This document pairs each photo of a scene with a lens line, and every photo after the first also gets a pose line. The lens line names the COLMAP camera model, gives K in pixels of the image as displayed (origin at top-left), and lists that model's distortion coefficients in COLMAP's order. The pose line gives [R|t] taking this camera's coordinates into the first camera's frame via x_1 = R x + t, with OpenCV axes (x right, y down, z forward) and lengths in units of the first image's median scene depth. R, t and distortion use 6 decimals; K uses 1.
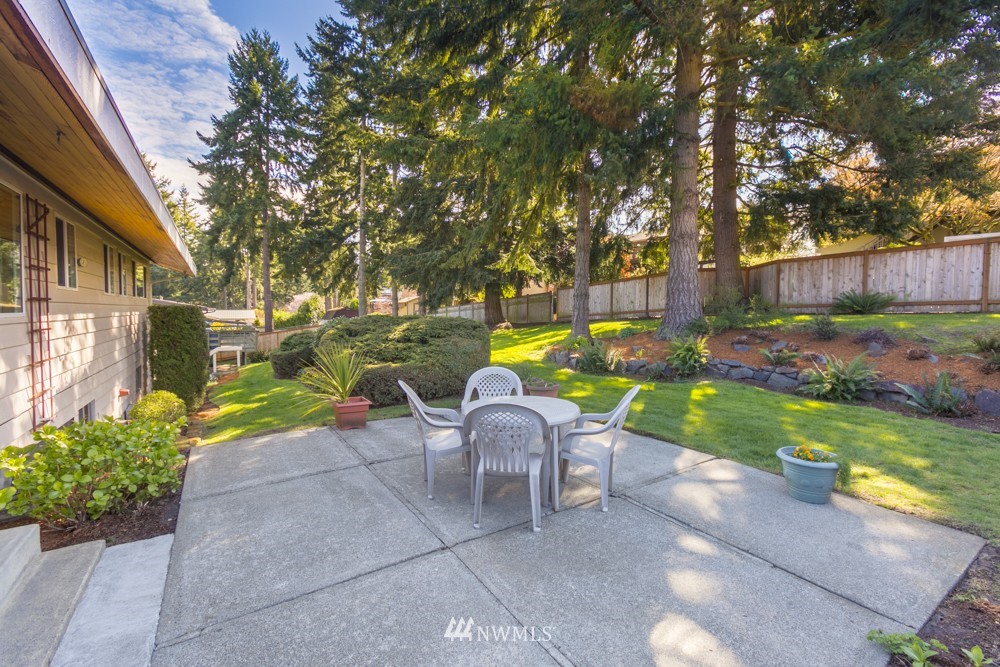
lens RADIAL K [[480.6, 0, 498.1], [0, 480.6, 331.2], [0, 0, 1]] dist [-0.004528, 0.003503]
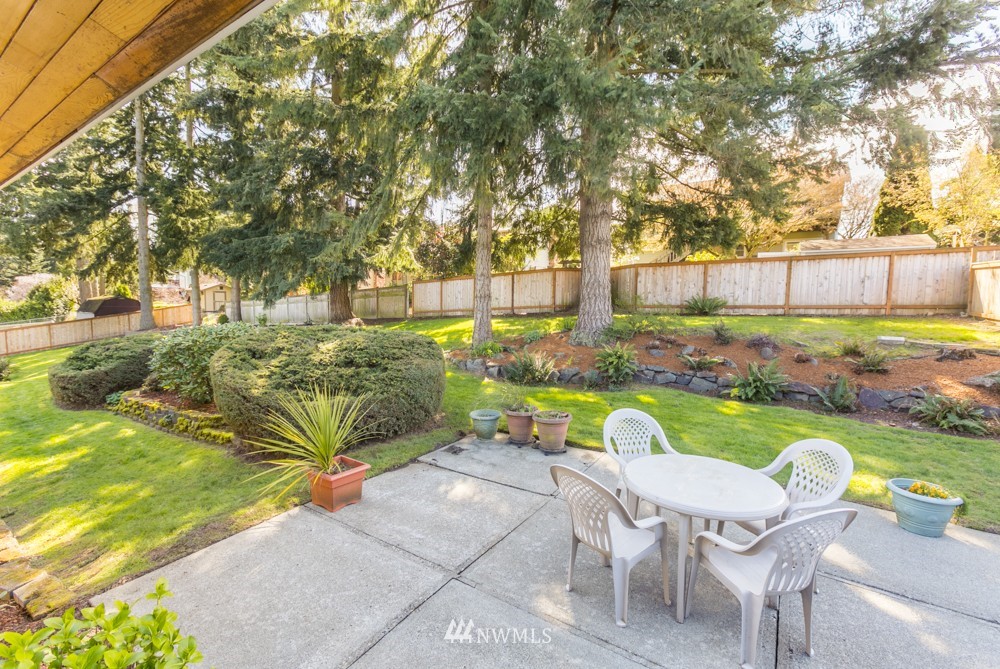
lens RADIAL K [[480.6, 0, 500.2], [0, 480.6, 337.1], [0, 0, 1]] dist [-0.004528, 0.003503]
pose [[0.918152, -0.021139, 0.395665, -0.153957], [0.005534, 0.999163, 0.040540, -0.030165], [-0.396191, -0.035033, 0.917500, 0.113717]]
